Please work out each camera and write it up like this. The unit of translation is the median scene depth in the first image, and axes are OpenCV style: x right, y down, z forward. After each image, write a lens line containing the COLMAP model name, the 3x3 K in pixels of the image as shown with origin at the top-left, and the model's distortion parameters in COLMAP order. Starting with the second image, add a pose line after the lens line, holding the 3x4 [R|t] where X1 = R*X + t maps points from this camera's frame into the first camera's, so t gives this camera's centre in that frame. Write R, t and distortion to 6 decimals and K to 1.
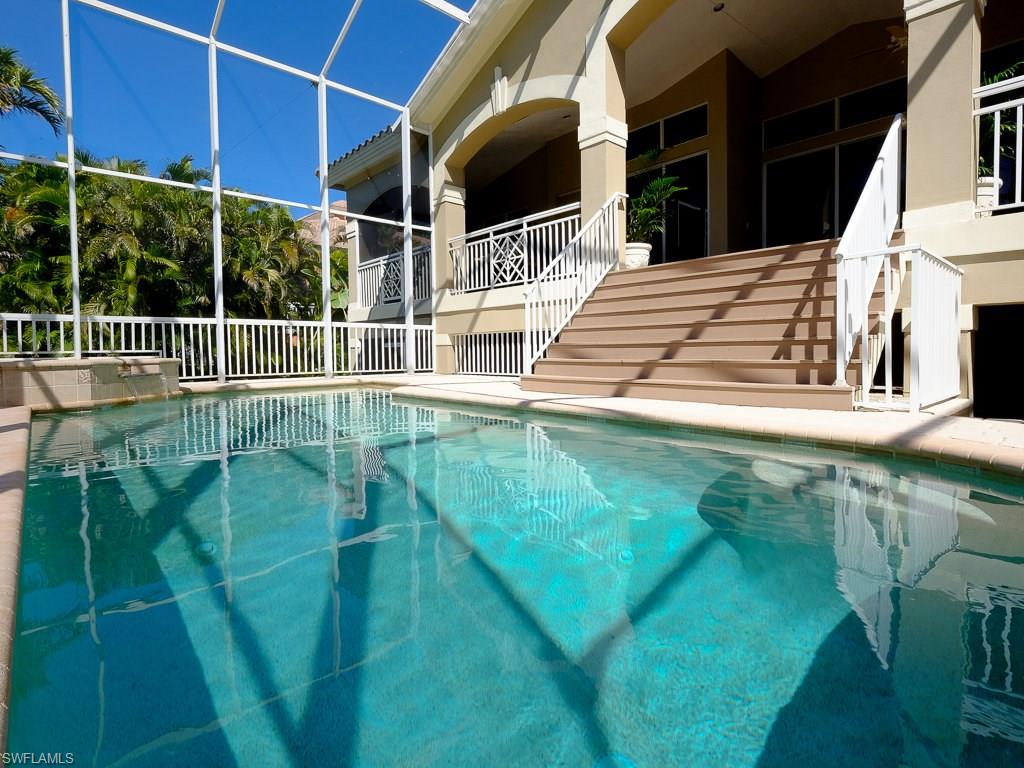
lens RADIAL K [[512.3, 0, 506.3], [0, 512.3, 382.2], [0, 0, 1]] dist [-0.003636, 0.000043]
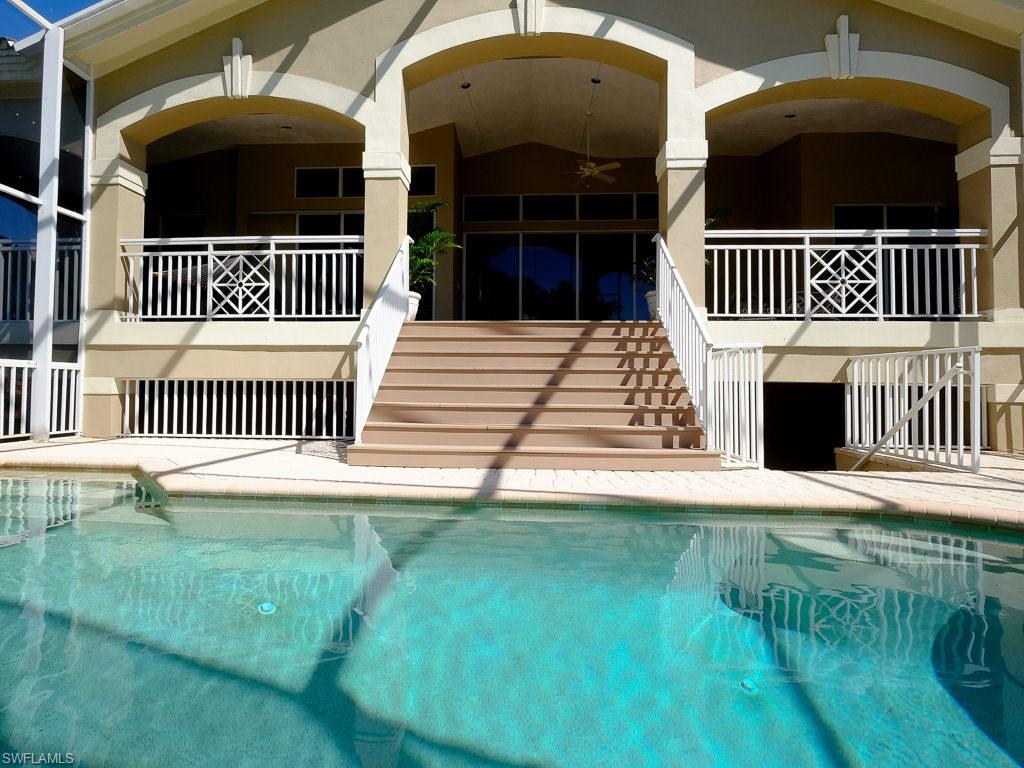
lens RADIAL K [[512.3, 0, 511.5], [0, 512.3, 382.7], [0, 0, 1]] dist [-0.003636, 0.000043]
pose [[0.725895, 0.025191, 0.687344, -0.217649], [0.024519, 0.997746, -0.062462, -0.036455], [-0.687368, 0.062194, 0.723641, 0.176872]]
